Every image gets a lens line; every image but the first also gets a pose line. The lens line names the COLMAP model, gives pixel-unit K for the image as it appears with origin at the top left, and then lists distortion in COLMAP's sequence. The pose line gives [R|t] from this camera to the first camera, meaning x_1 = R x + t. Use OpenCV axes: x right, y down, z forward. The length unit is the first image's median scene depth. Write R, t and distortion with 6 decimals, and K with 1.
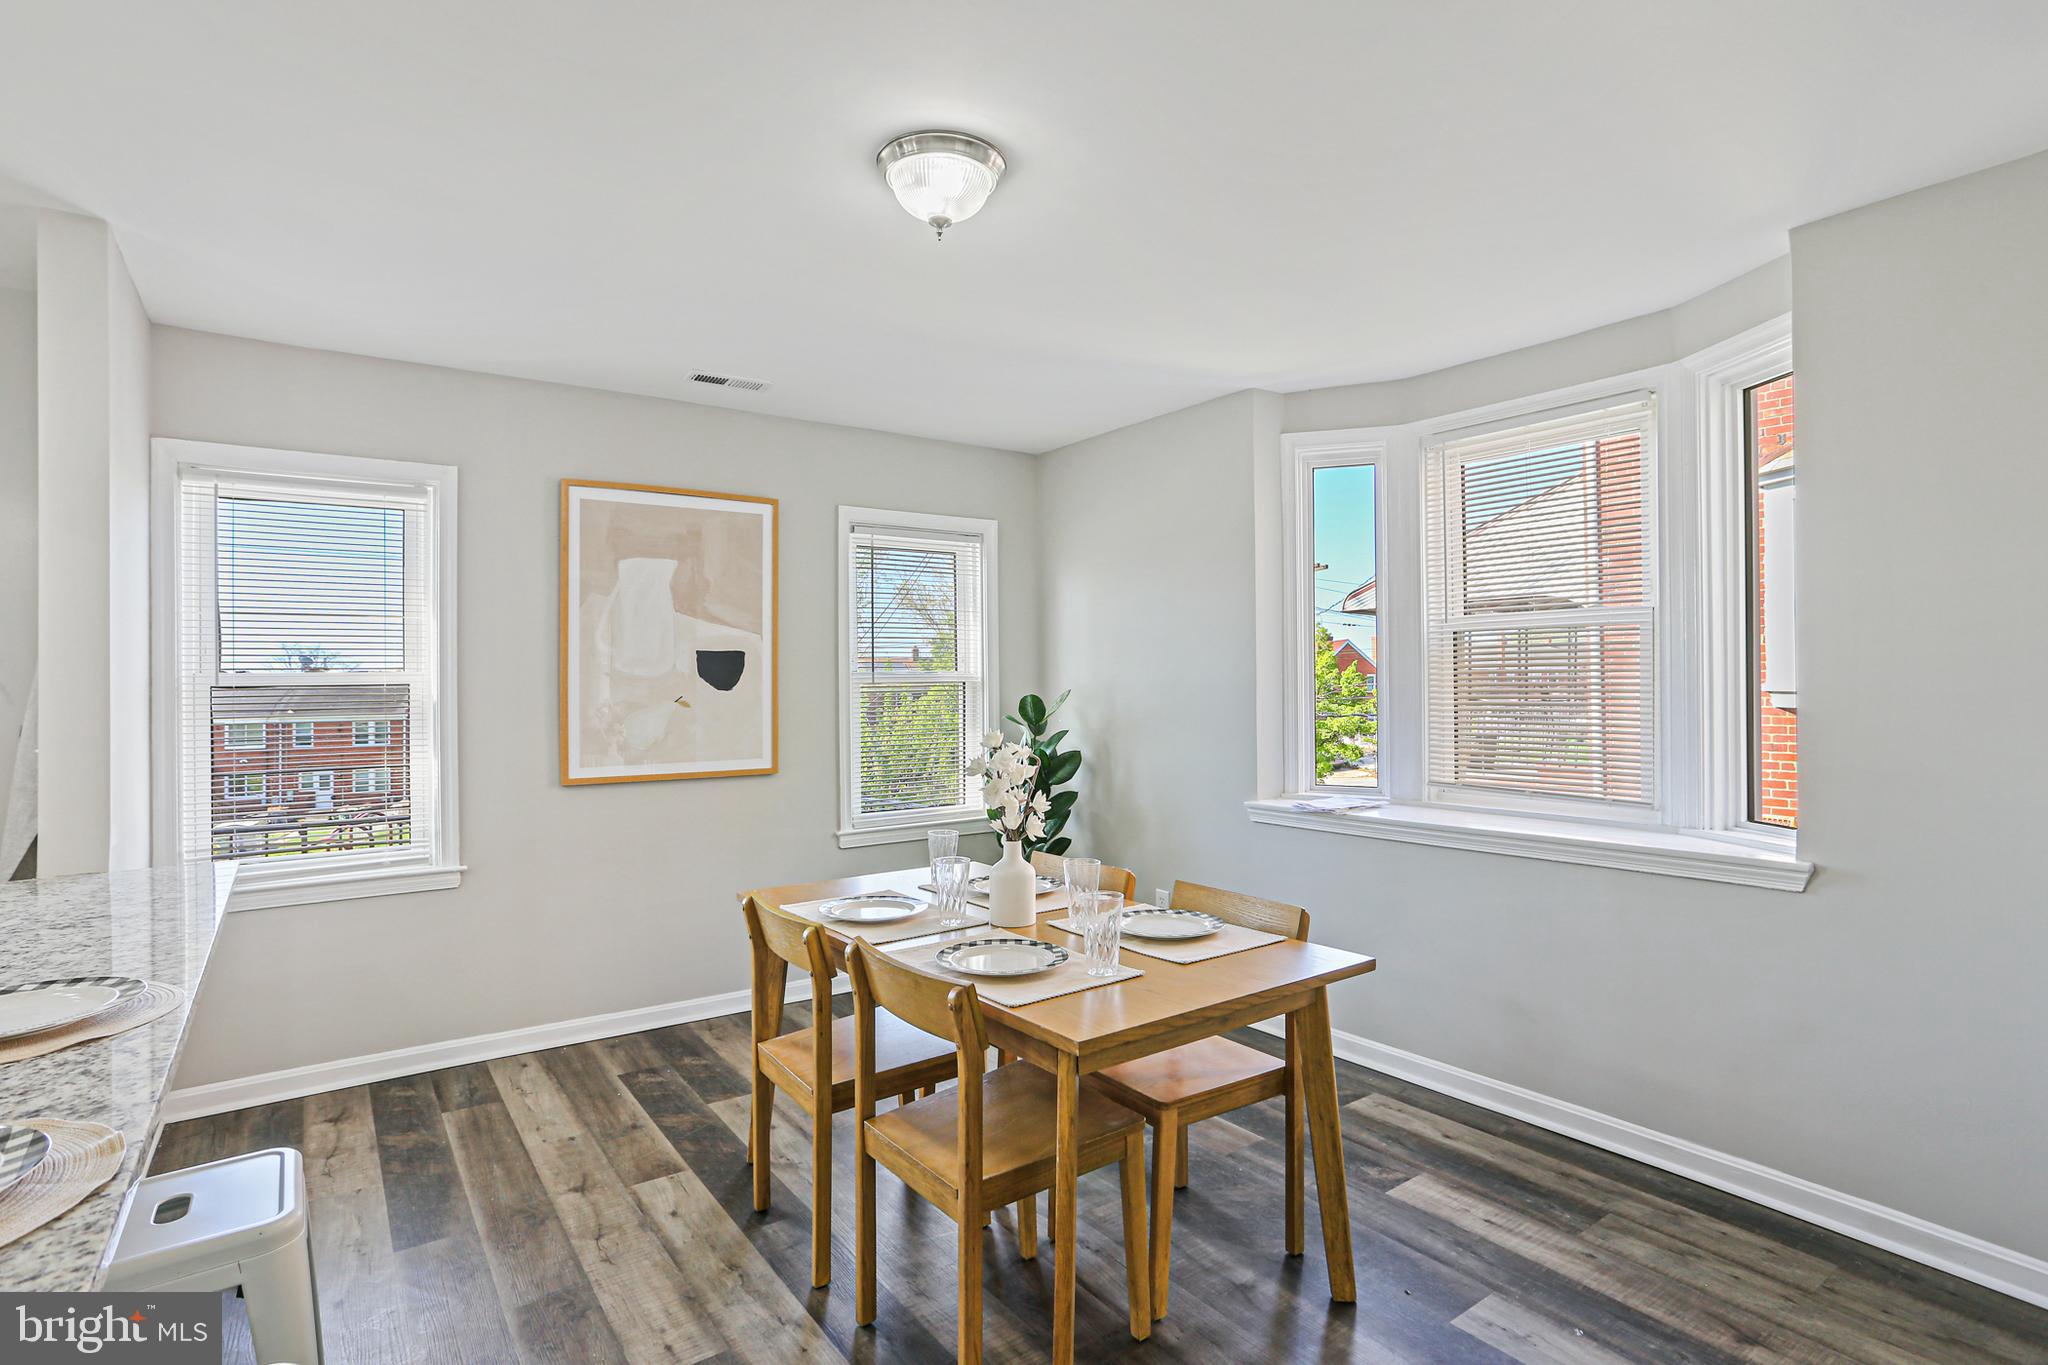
lens RADIAL K [[1029.1, 0, 1028.6], [0, 1029.1, 676.2], [0, 0, 1]] dist [-0.003792, 0.000262]
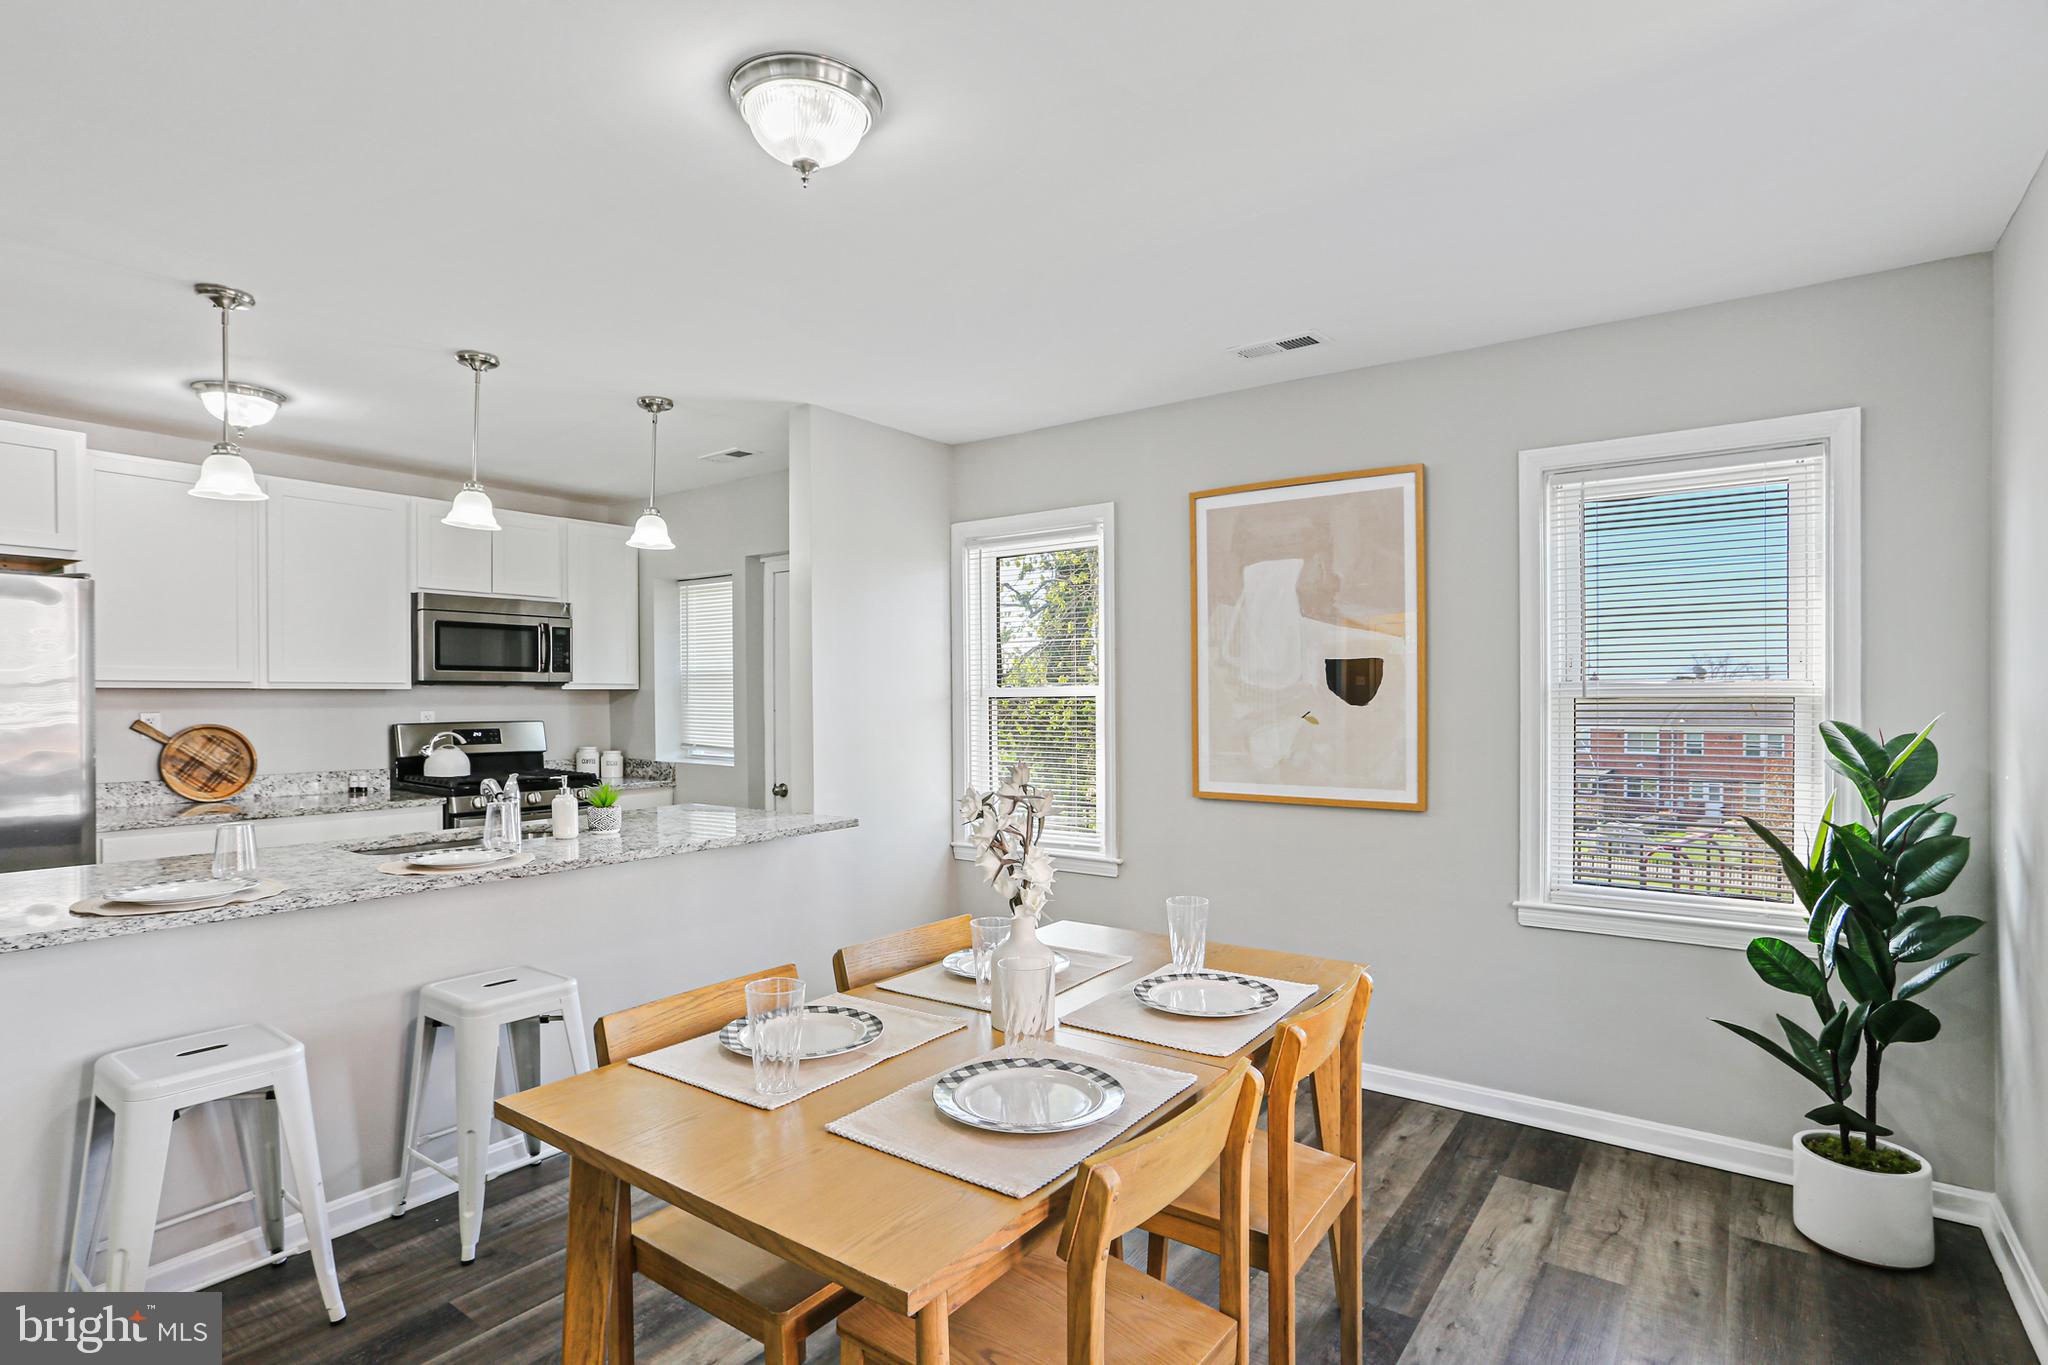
lens RADIAL K [[1036.0, 0, 1009.2], [0, 1036.0, 697.5], [0, 0, 1]] dist [-0.002827, -0.000147]
pose [[0.338918, 0.006315, -0.940795, 0.414493], [0.003066, 0.999965, 0.007817, 0.000045], [0.940811, -0.005534, 0.338887, 0.451134]]
